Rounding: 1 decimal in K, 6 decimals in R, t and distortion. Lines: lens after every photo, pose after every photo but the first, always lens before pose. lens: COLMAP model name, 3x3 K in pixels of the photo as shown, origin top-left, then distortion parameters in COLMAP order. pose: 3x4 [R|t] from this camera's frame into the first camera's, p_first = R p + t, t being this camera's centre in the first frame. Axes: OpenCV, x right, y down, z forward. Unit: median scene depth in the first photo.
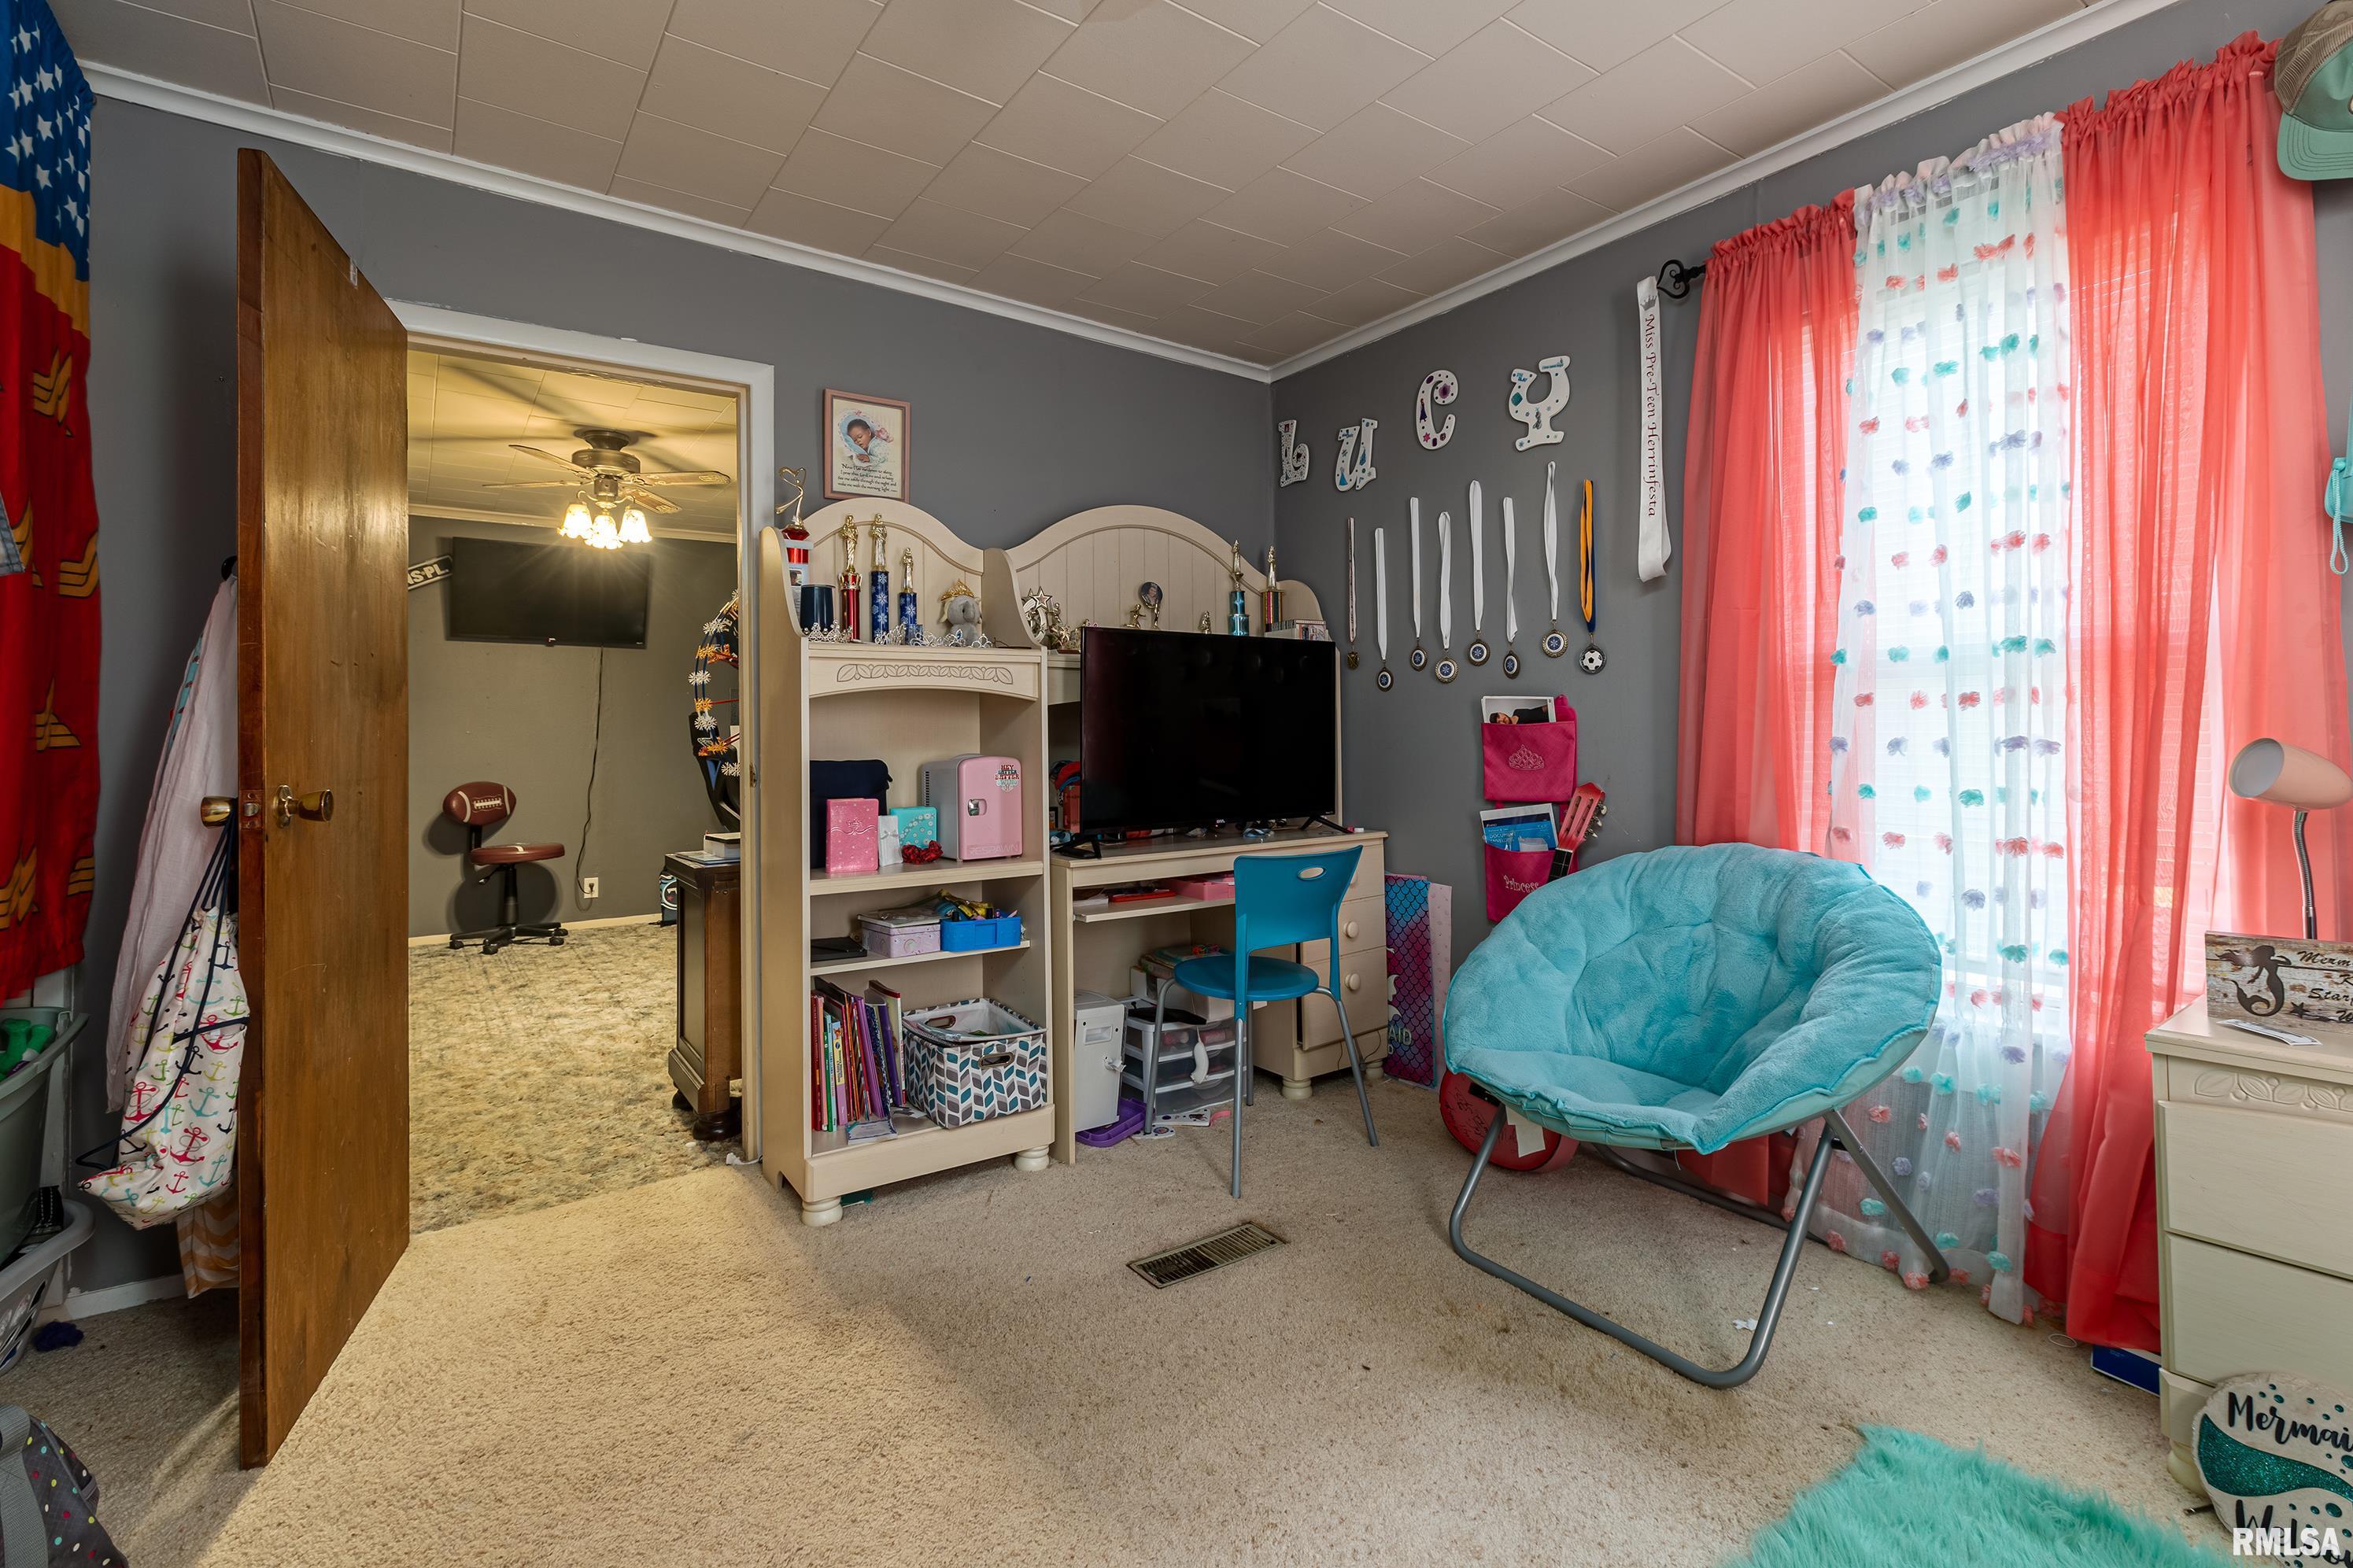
lens RADIAL K [[1085.2, 0, 1176.7], [0, 1085.2, 735.4], [0, 0, 1]] dist [-0.000985, -0.000166]
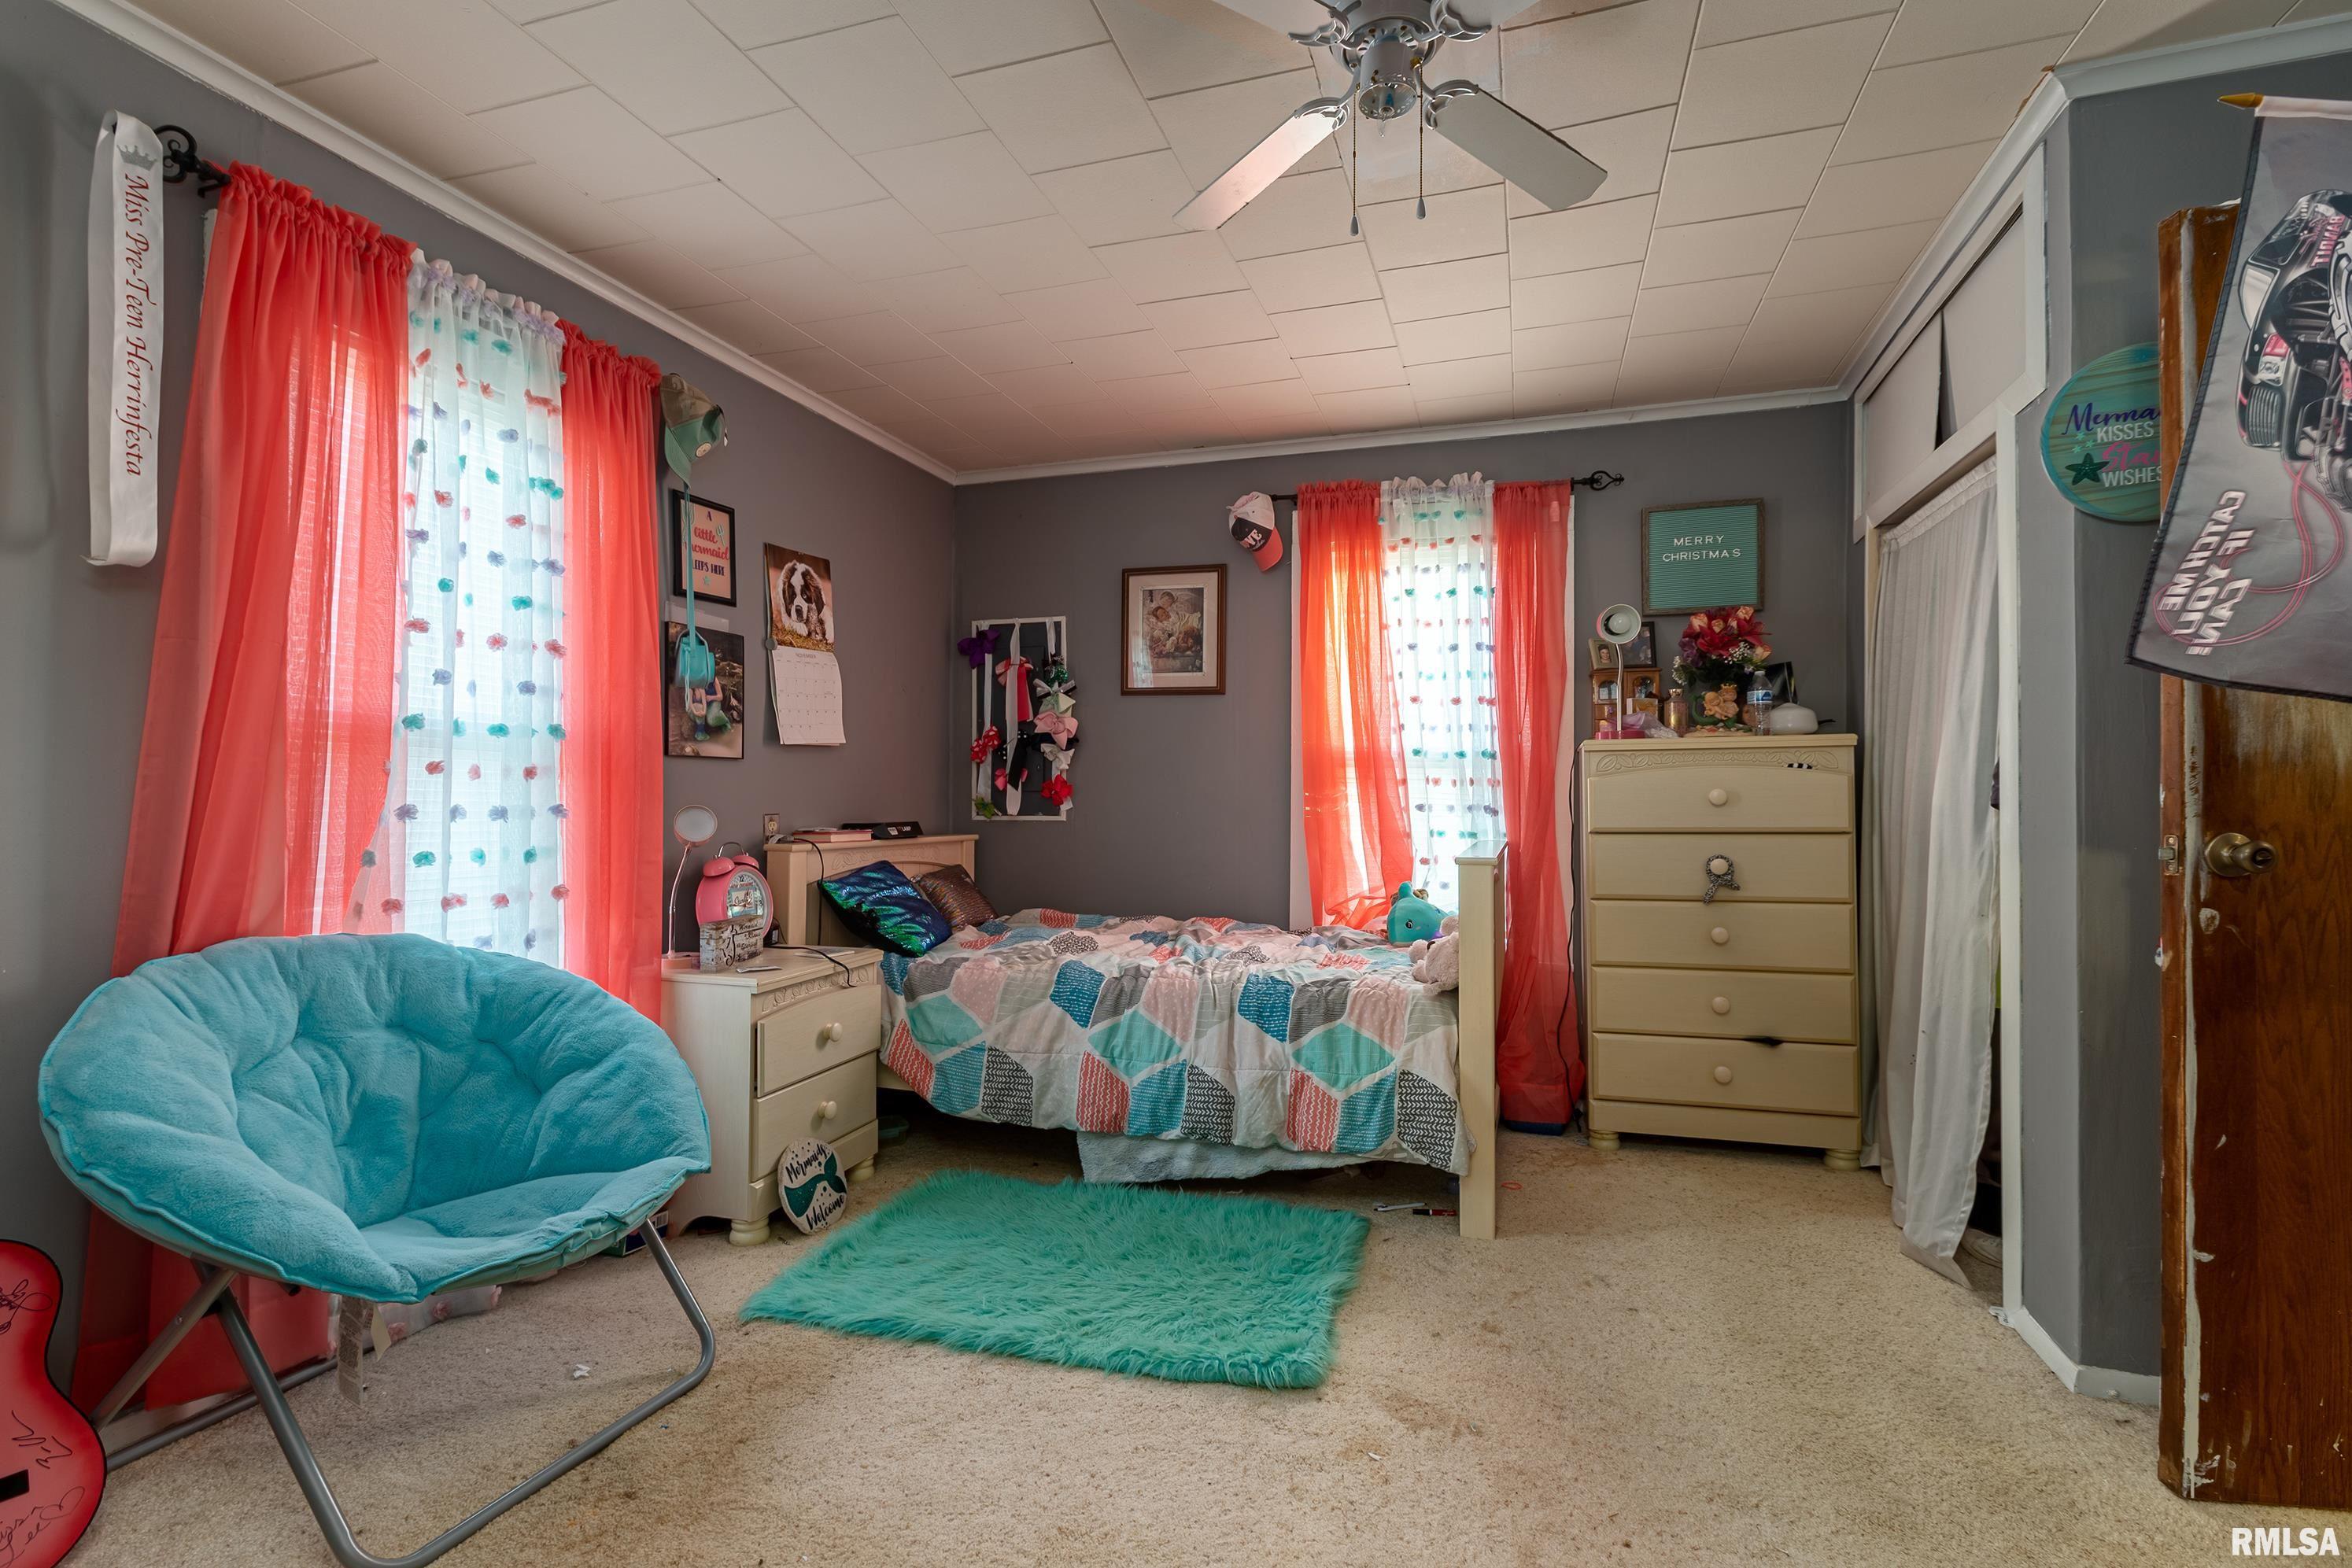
lens RADIAL K [[1137.7, 0, 1168.9], [0, 1137.7, 815.8], [0, 0, 1]] dist [-0.001695, -0.000652]
pose [[-0.597253, -0.004705, 0.802039, -0.622926], [0.001087, 0.999977, 0.006675, 0.005267], [-0.802052, 0.004858, -0.597234, 1.094779]]
